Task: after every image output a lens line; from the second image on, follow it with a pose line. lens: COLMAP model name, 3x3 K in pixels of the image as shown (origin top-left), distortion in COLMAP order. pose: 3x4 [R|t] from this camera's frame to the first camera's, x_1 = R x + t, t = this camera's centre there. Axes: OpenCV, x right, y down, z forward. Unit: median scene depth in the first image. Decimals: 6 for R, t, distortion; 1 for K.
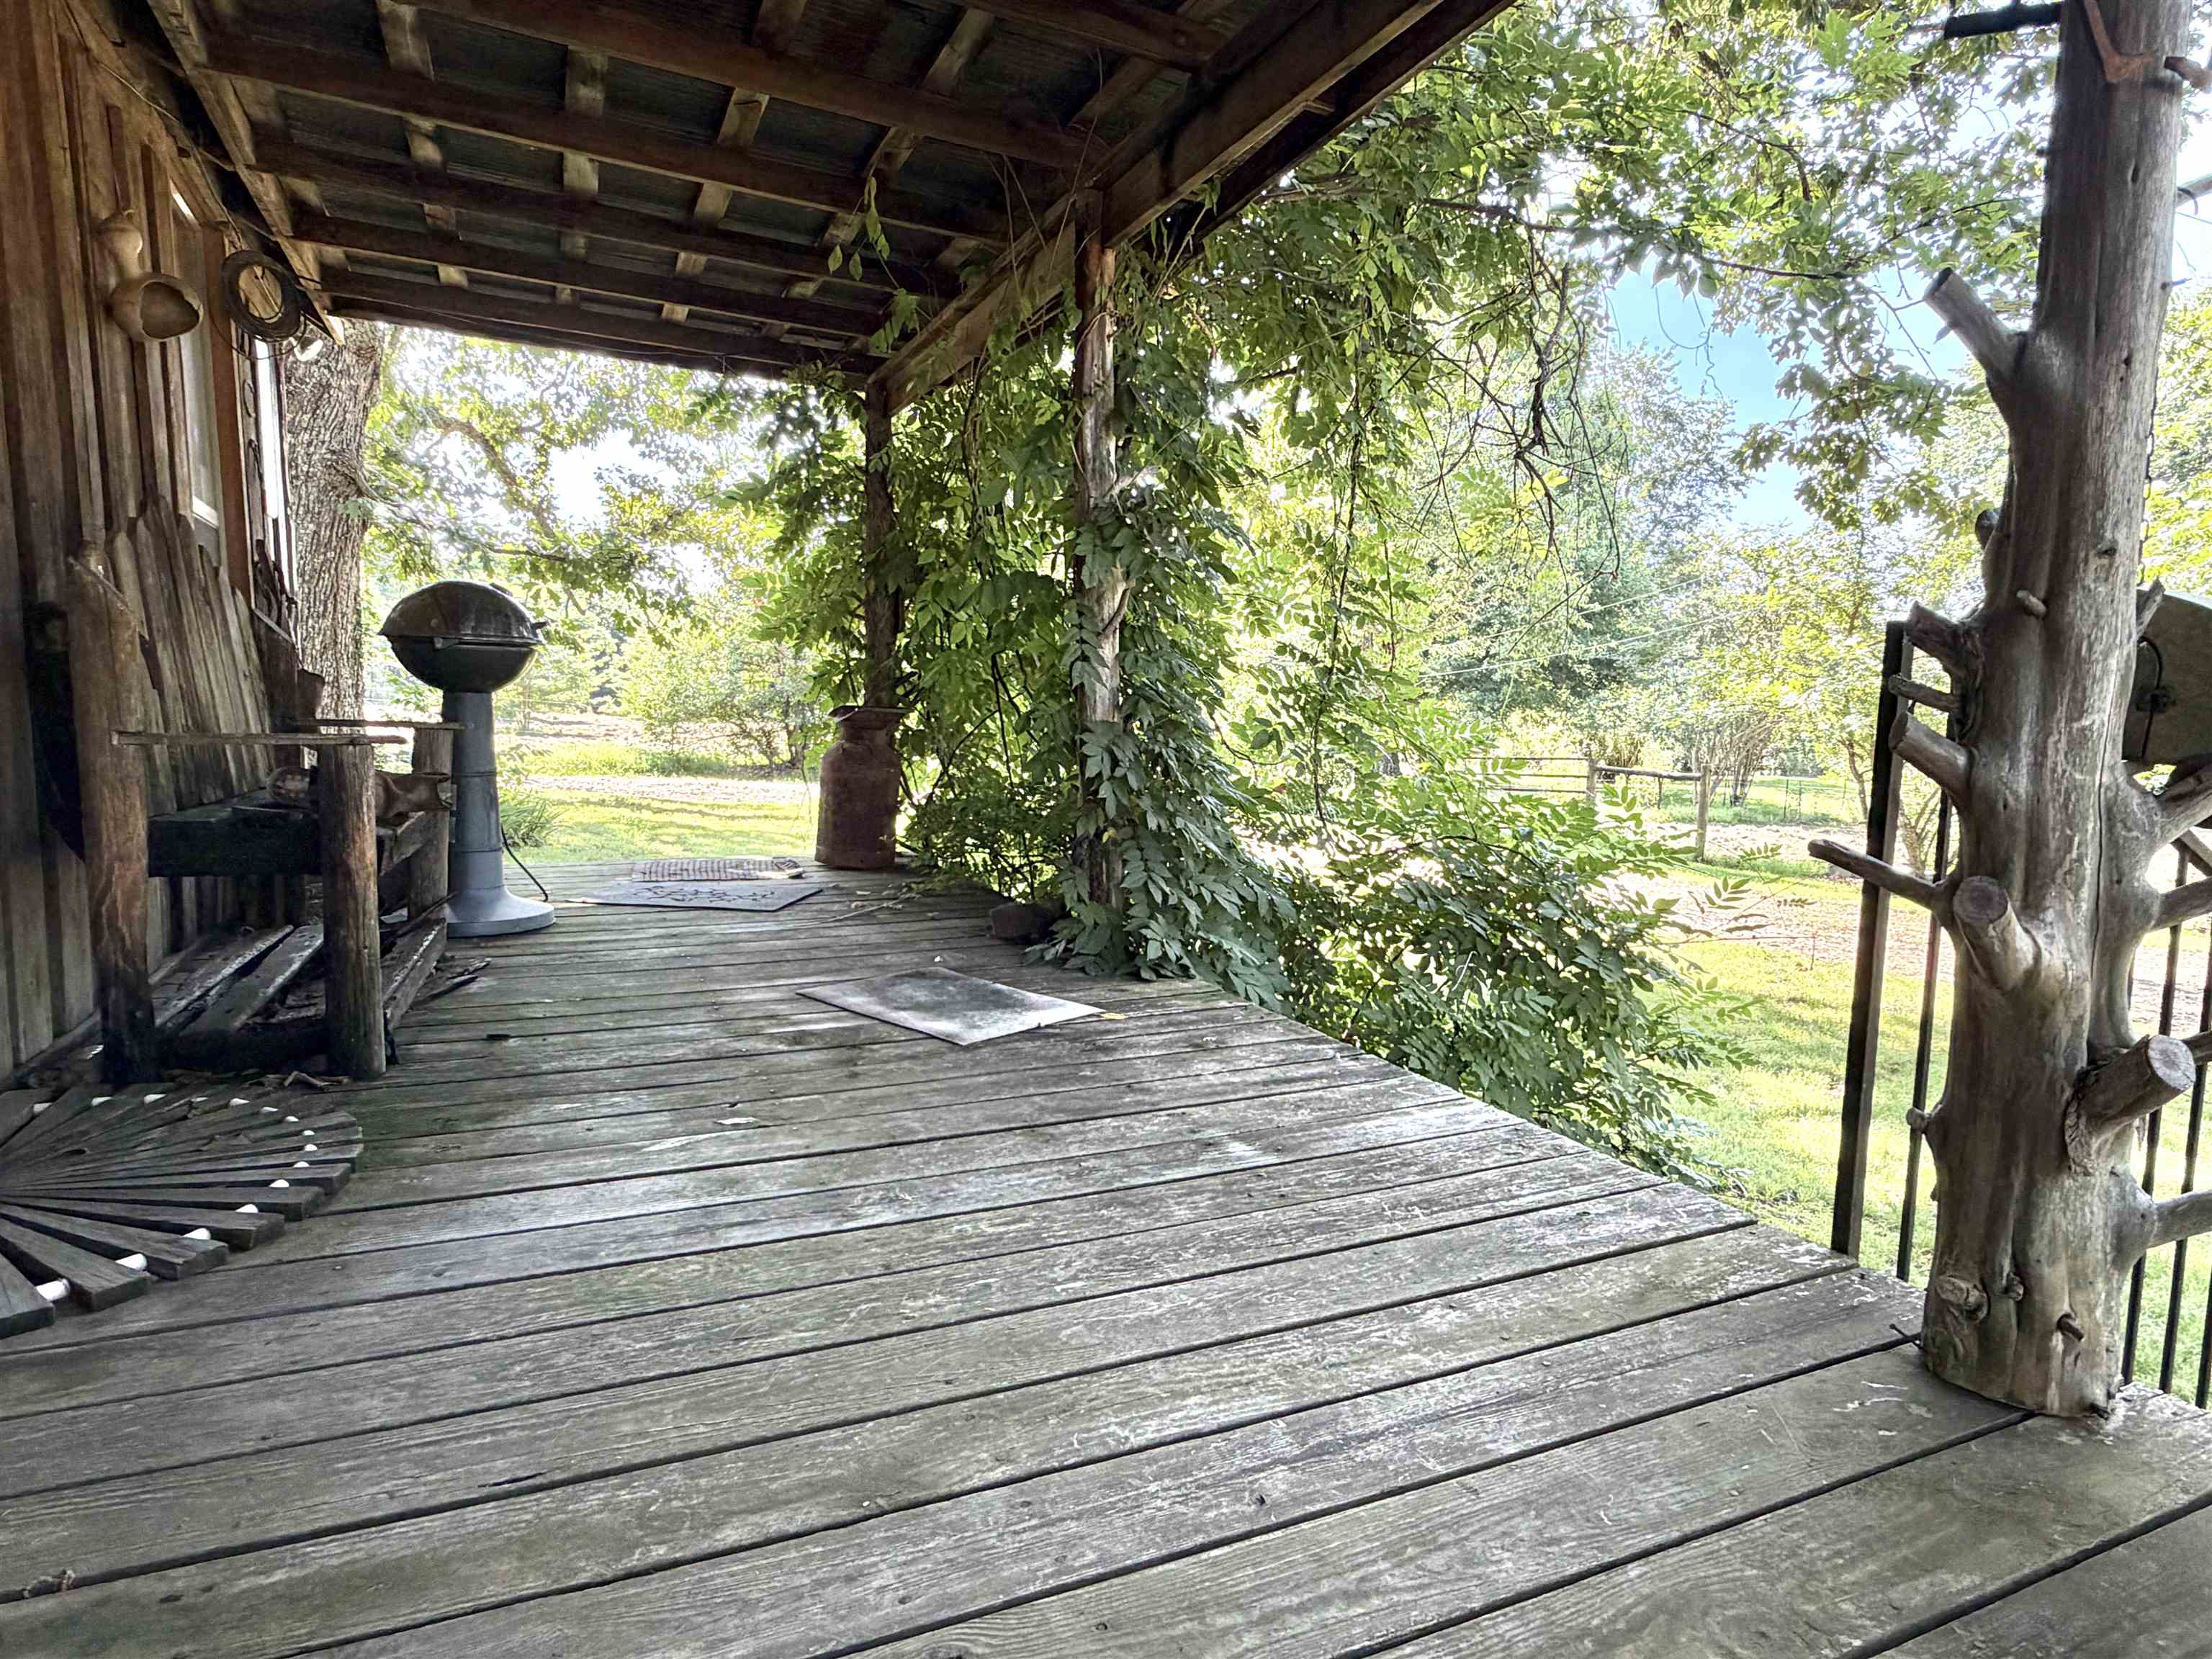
lens RADIAL K [[1260.9, 0, 1106.0], [0, 1260.9, 829.5], [0, 0, 1]] dist [0.001605, -0.000497]
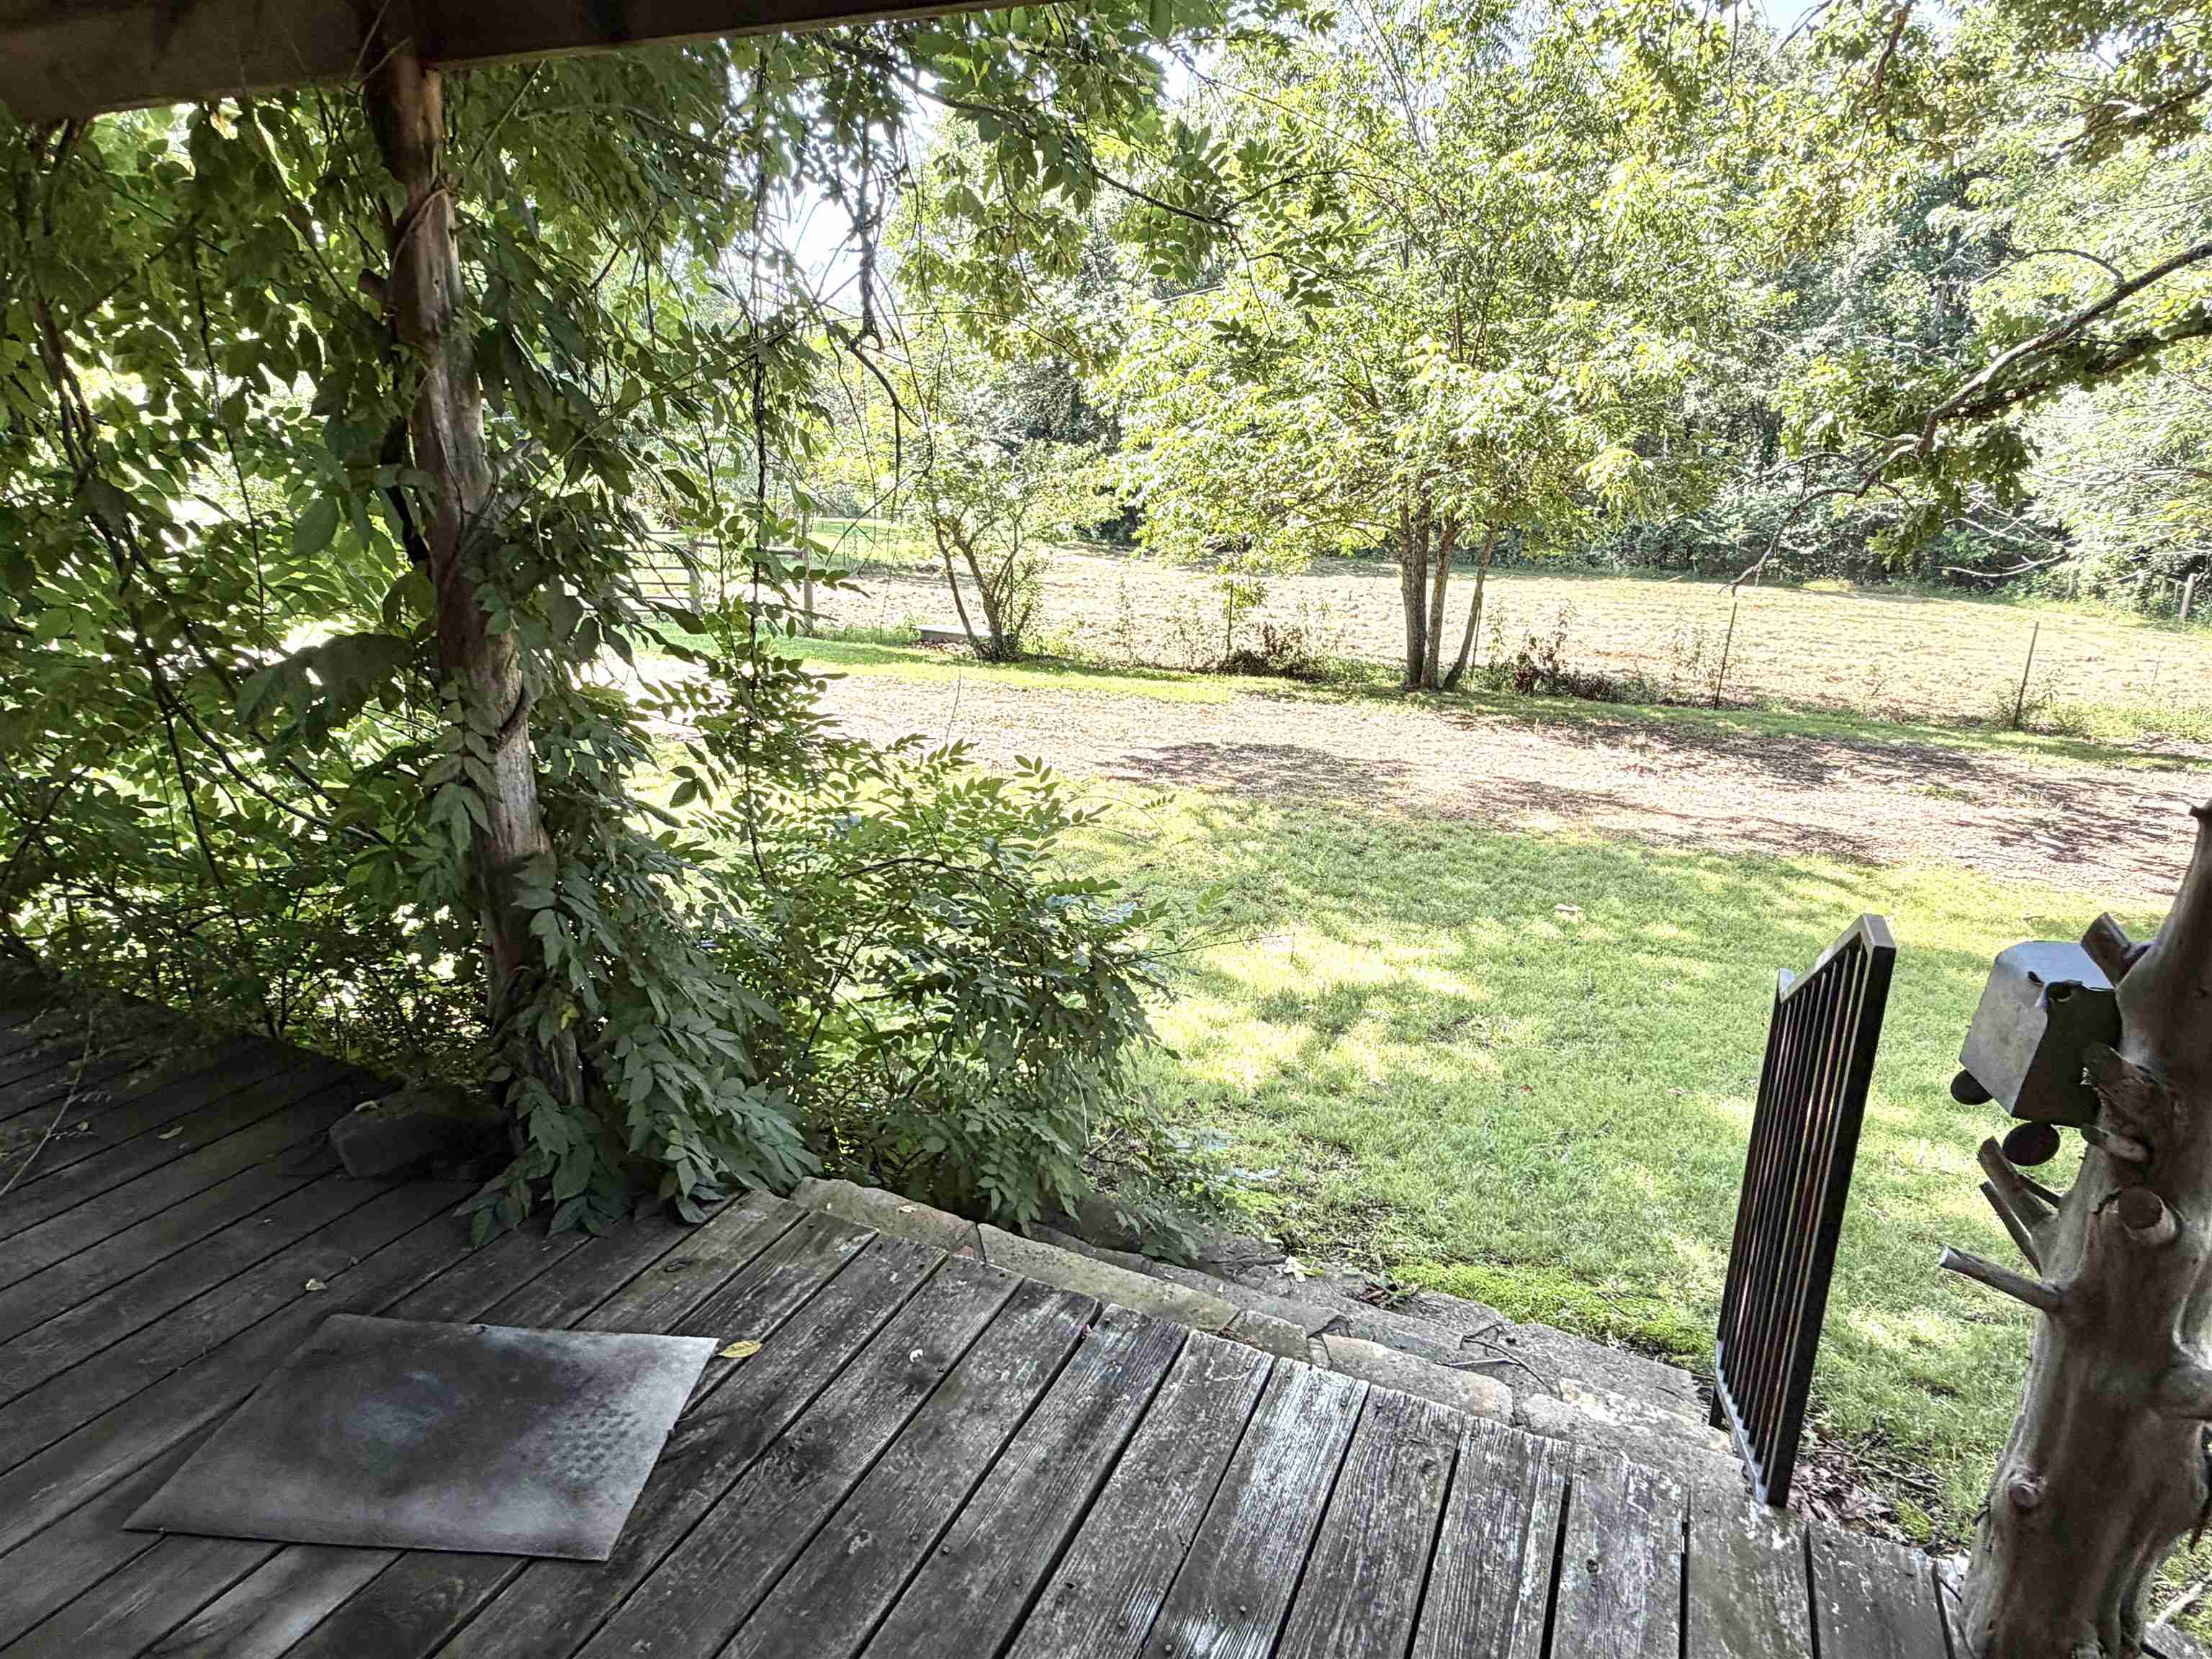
lens RADIAL K [[1260.9, 0, 1106.0], [0, 1260.9, 829.5], [0, 0, 1]] dist [0.001605, -0.000497]
pose [[0.750527, -0.188870, 0.633276, -0.200409], [0.054856, 0.972787, 0.225114, -0.241616], [-0.658560, -0.134215, 0.740463, 0.331287]]
